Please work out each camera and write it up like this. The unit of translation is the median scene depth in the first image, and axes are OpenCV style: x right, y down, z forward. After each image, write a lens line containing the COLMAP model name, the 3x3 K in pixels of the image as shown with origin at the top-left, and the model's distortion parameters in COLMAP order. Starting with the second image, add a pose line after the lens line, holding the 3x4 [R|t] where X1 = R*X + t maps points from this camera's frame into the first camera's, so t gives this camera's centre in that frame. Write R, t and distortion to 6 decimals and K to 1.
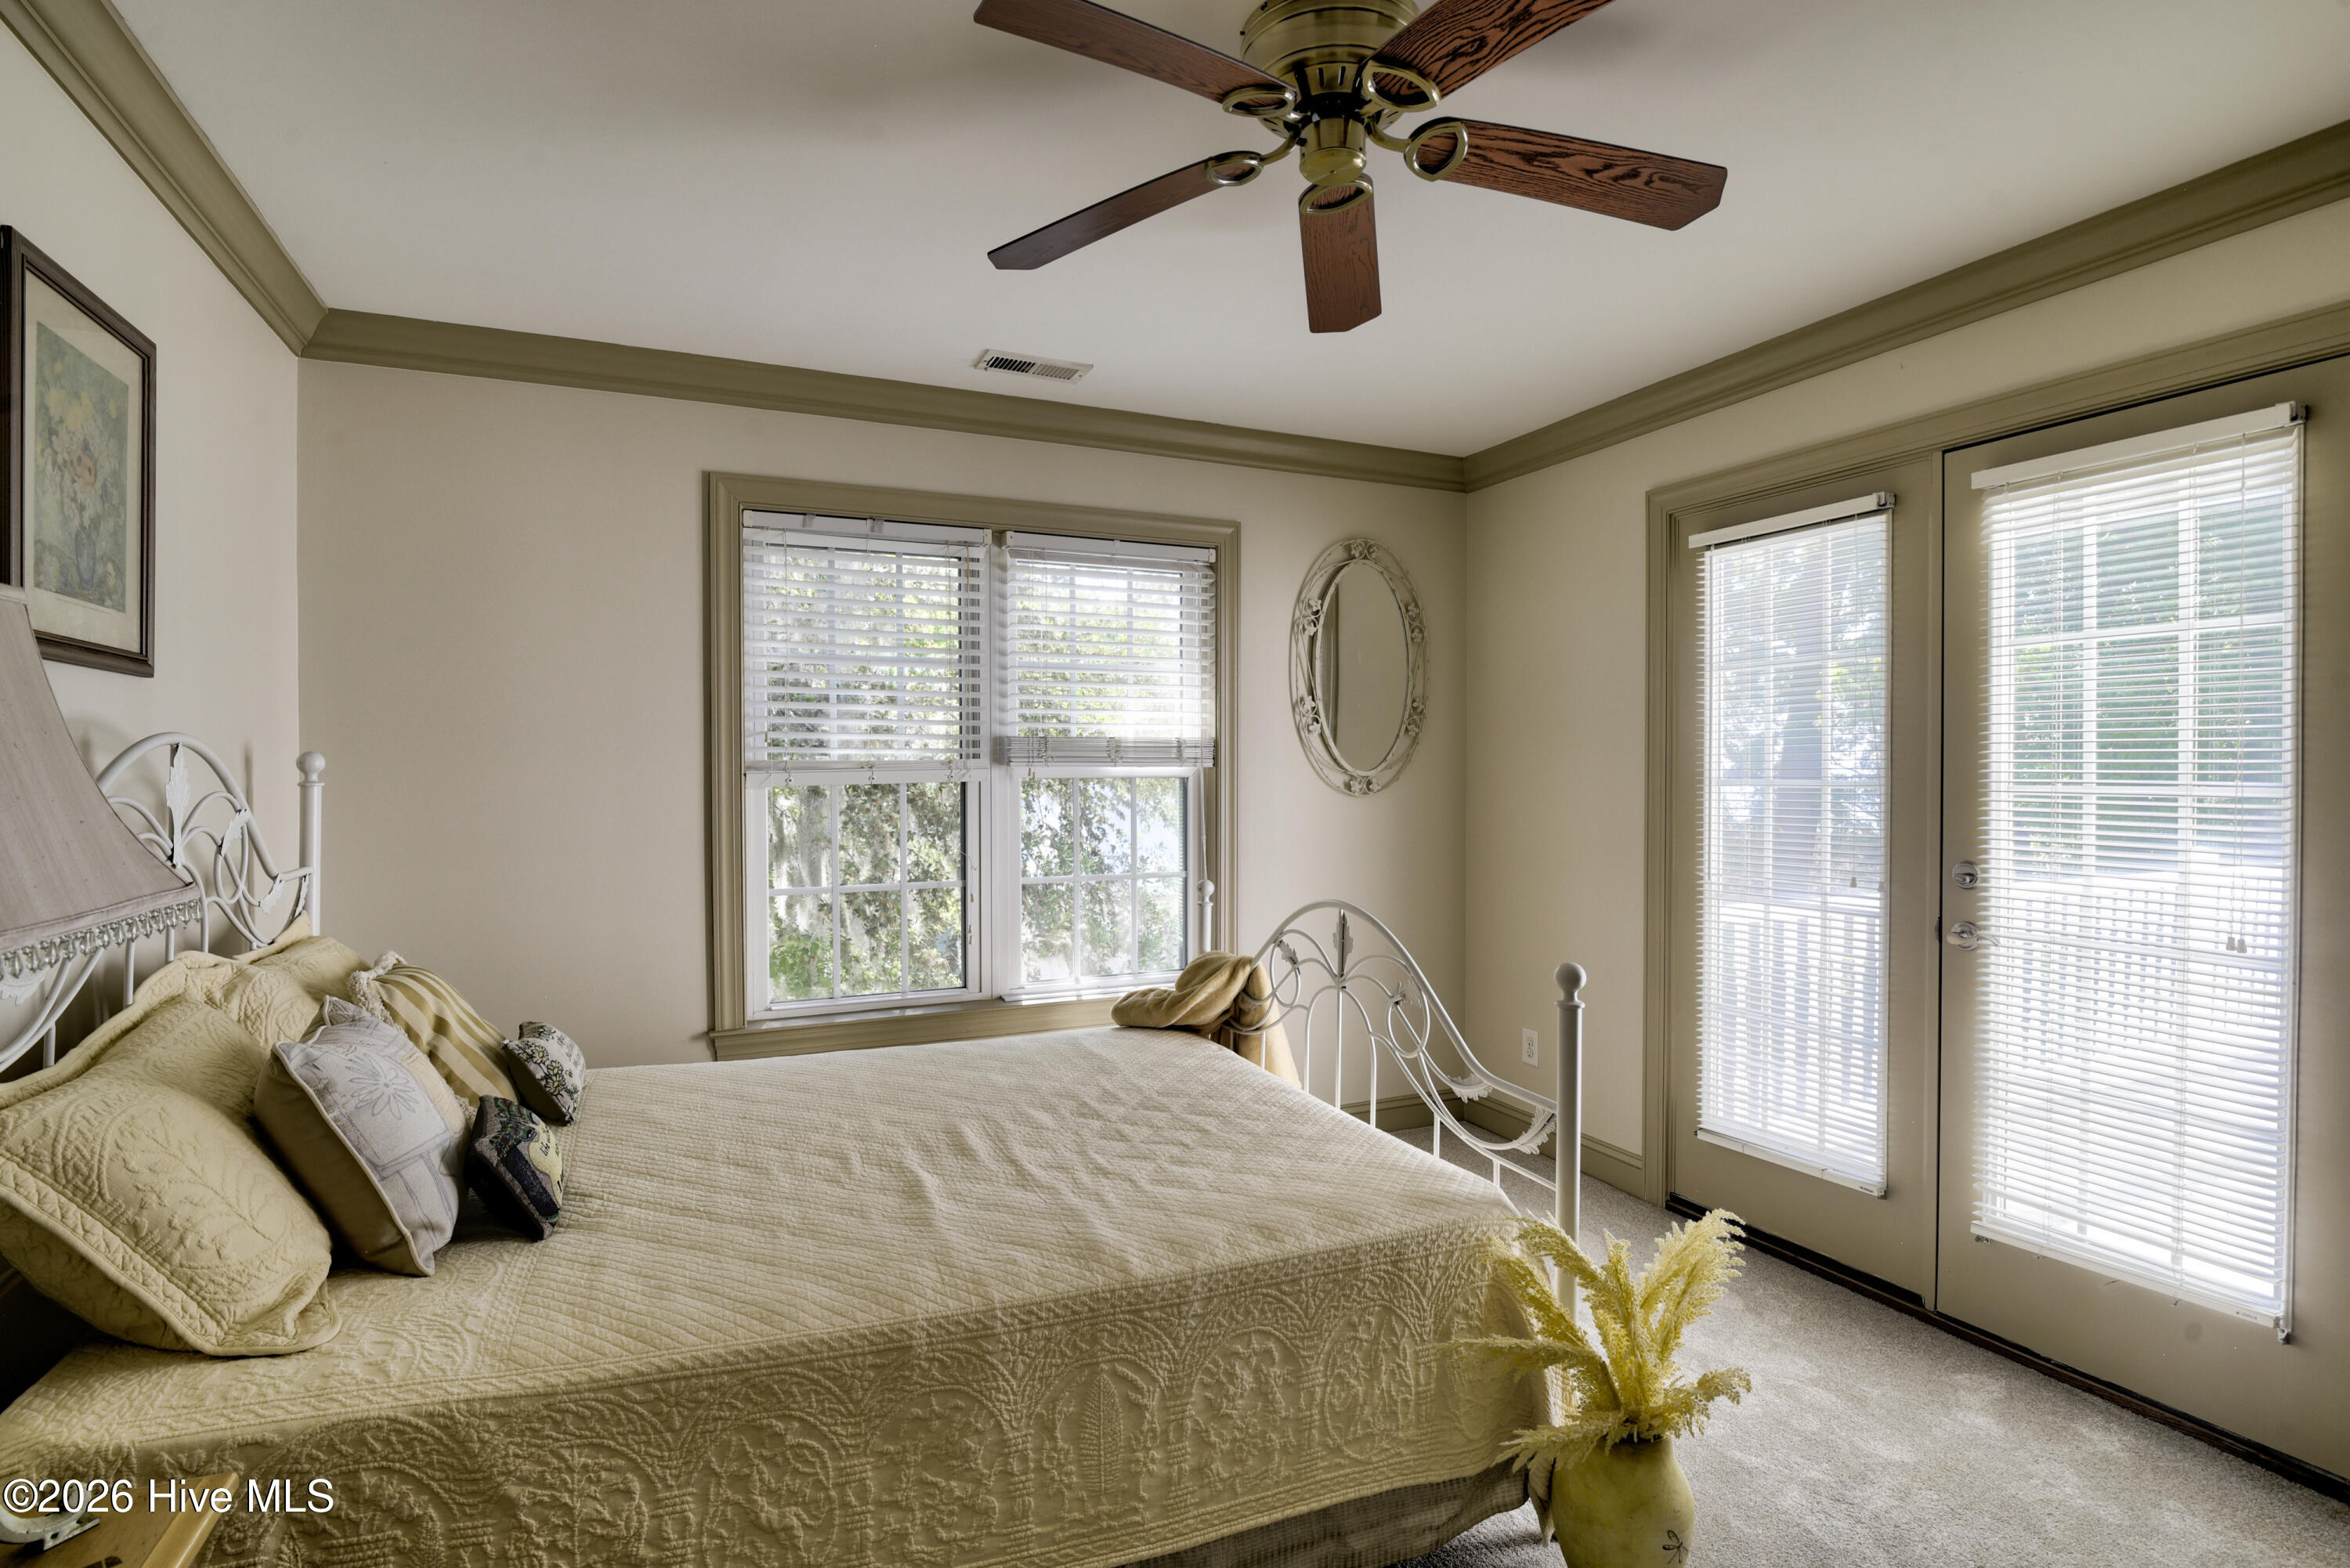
lens RADIAL K [[1139.1, 0, 1182.6], [0, 1139.1, 786.3], [0, 0, 1]] dist [-0.019327, -0.000410]
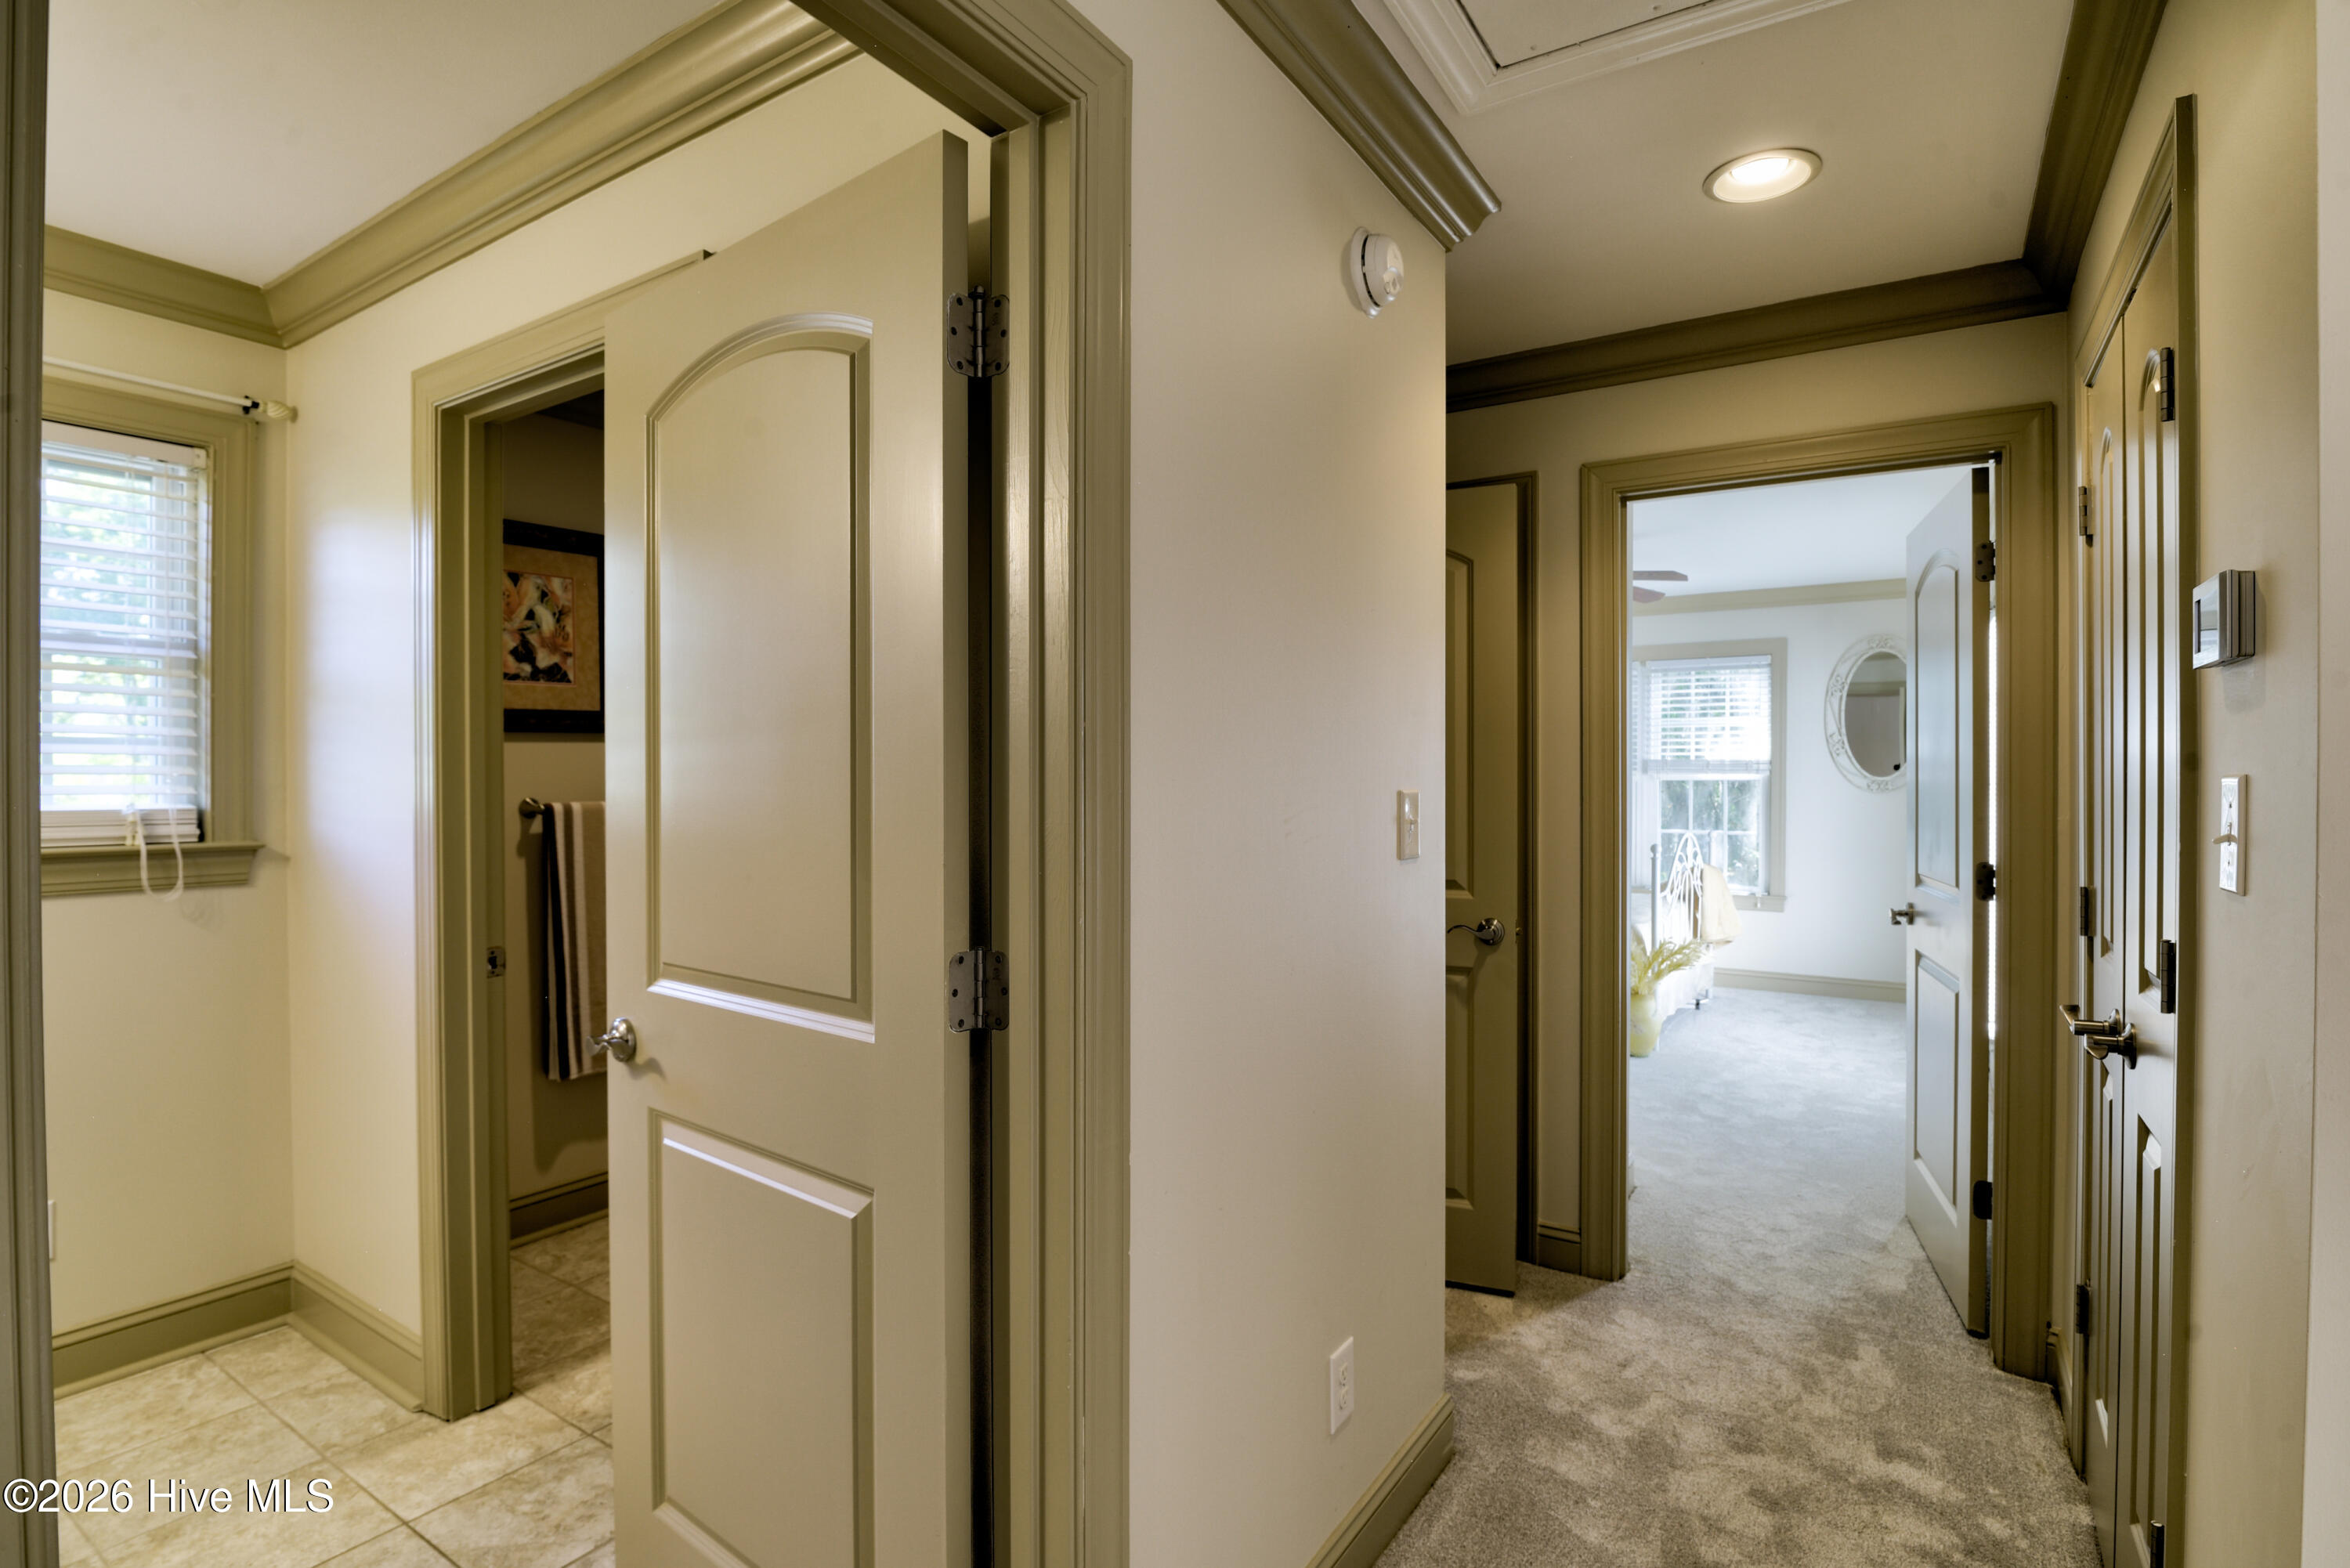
lens RADIAL K [[1139.1, 0, 1182.6], [0, 1139.1, 786.3], [0, 0, 1]] dist [-0.019327, -0.000410]
pose [[0.539742, 0.008638, -0.841786, 1.545084], [-0.015732, 0.999876, 0.000173, 0.023776], [0.841684, 0.013149, 0.539811, -1.131169]]
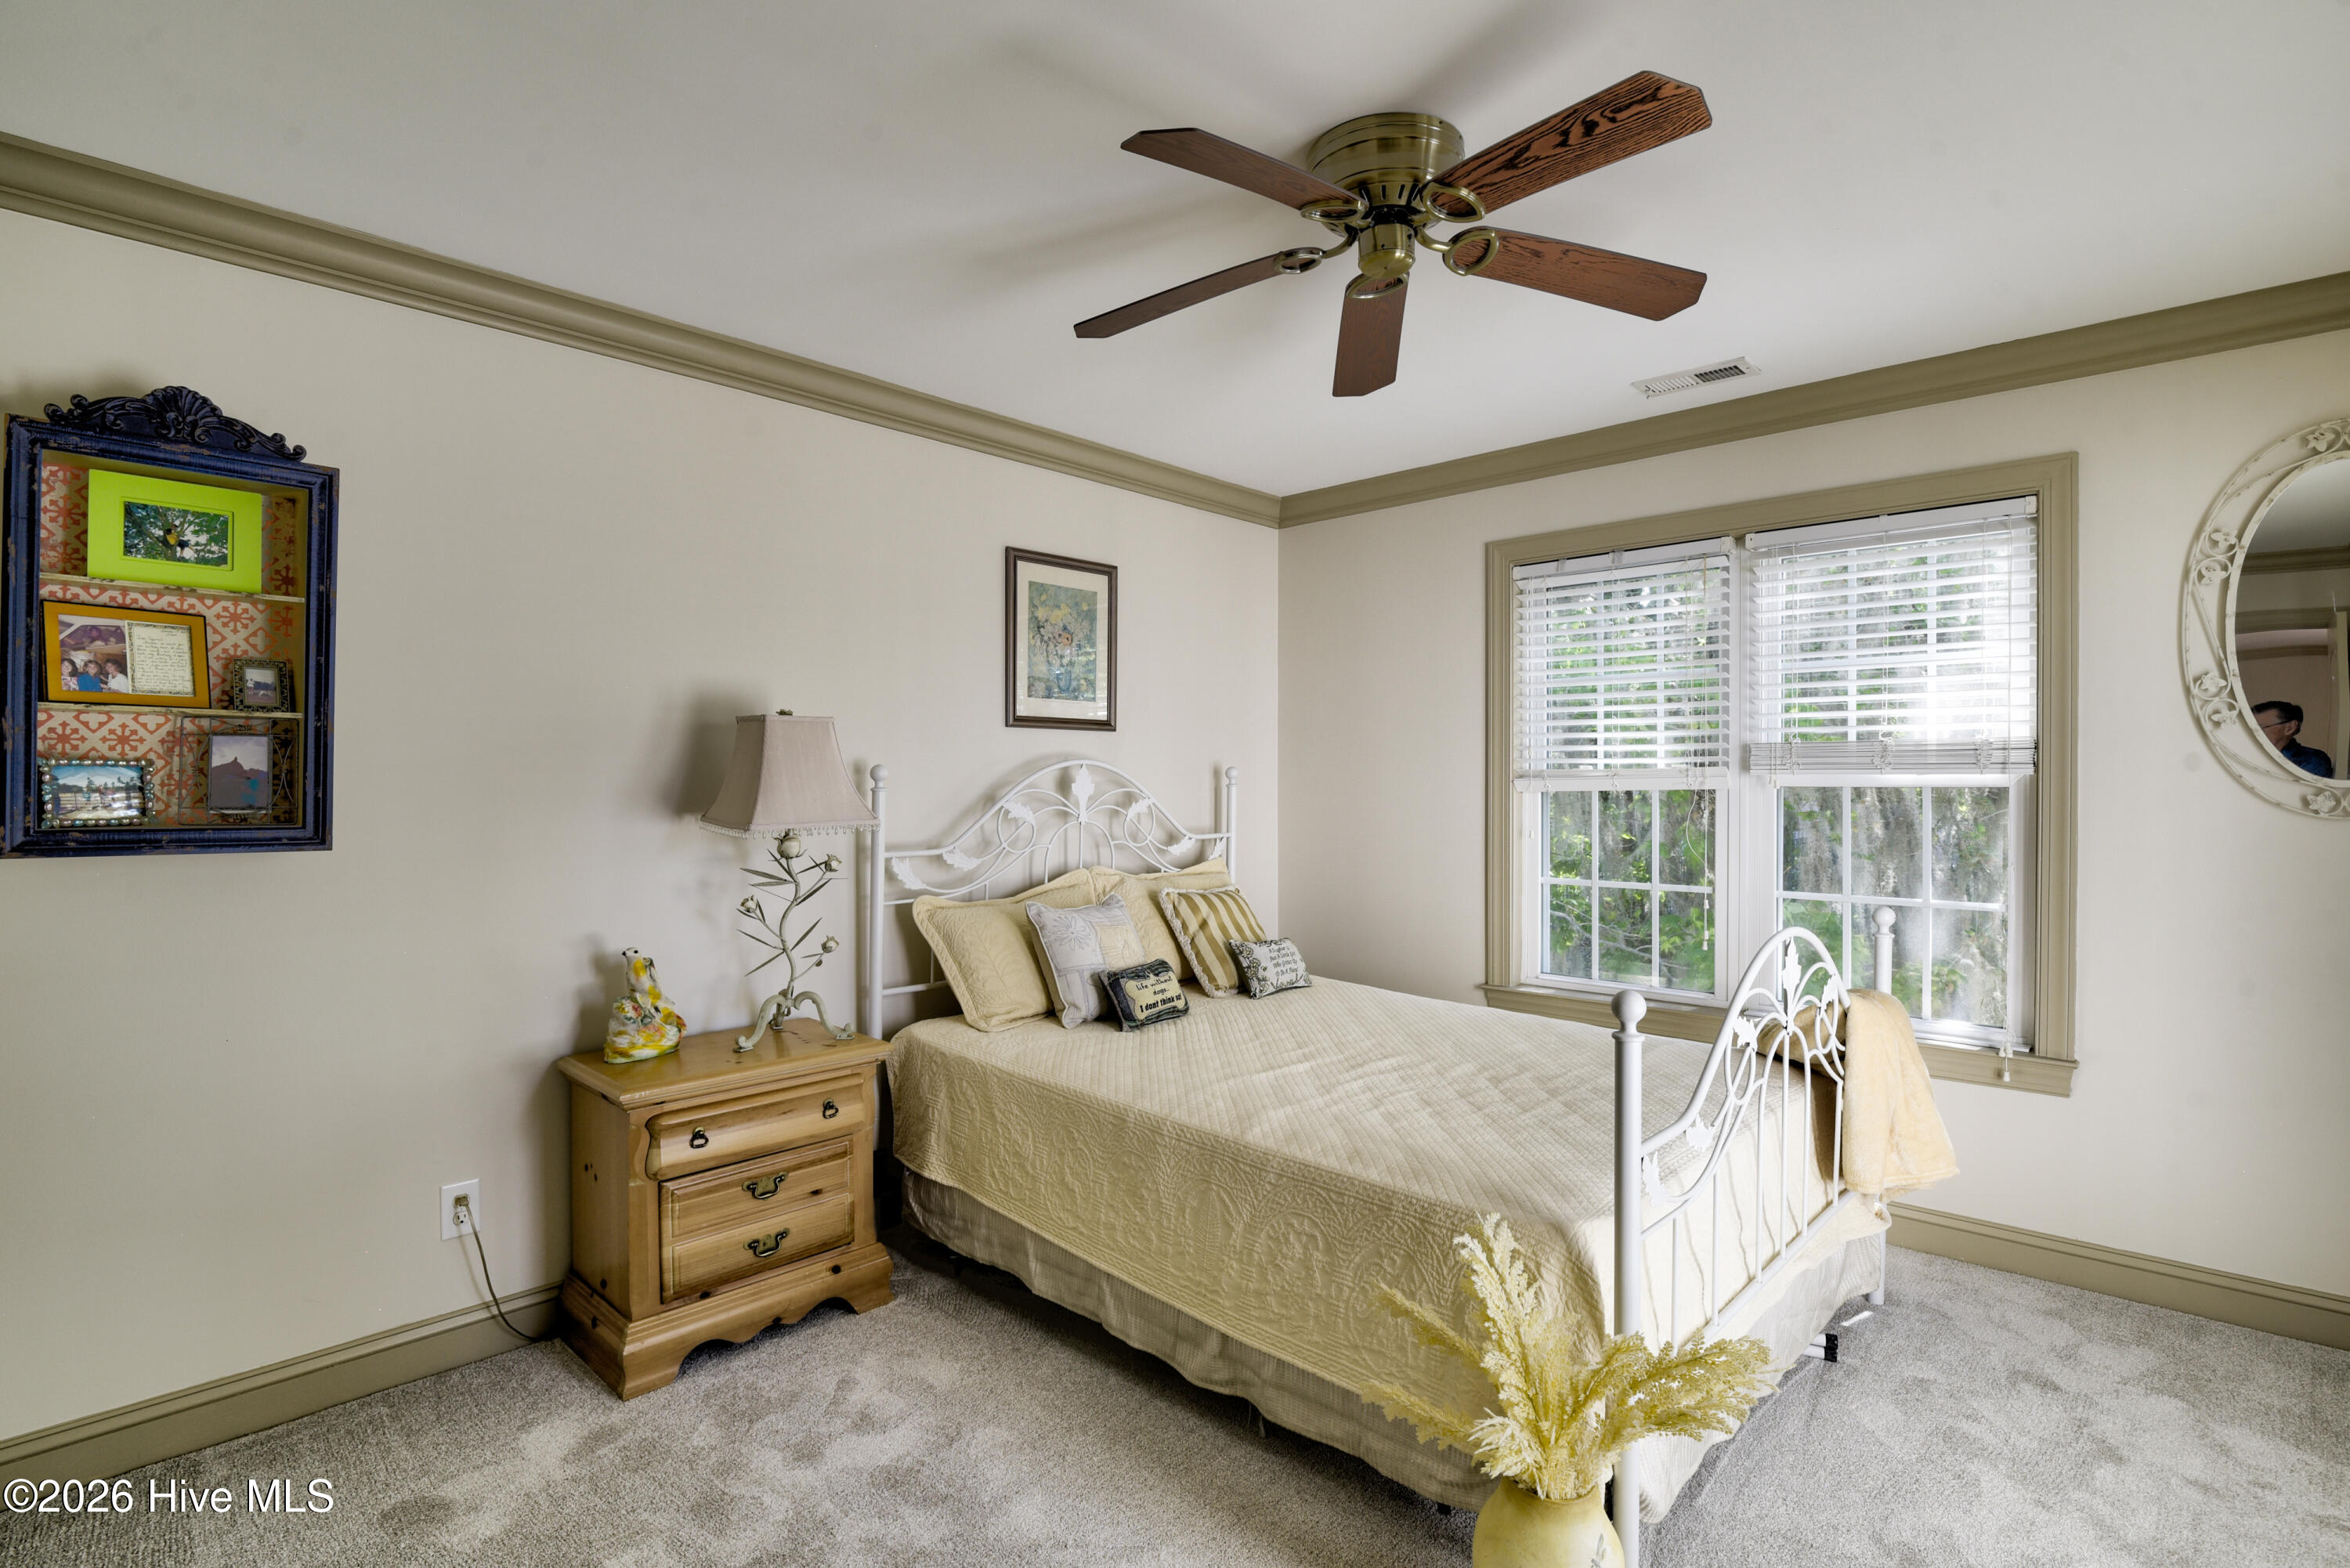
lens RADIAL K [[1139.1, 0, 1182.6], [0, 1139.1, 786.3], [0, 0, 1]] dist [-0.019327, -0.000410]
pose [[0.383421, 0.006673, -0.923549, 0.765990], [-0.014038, 0.999900, 0.001397, -0.001916], [0.923467, 0.012429, 0.383477, 0.241989]]
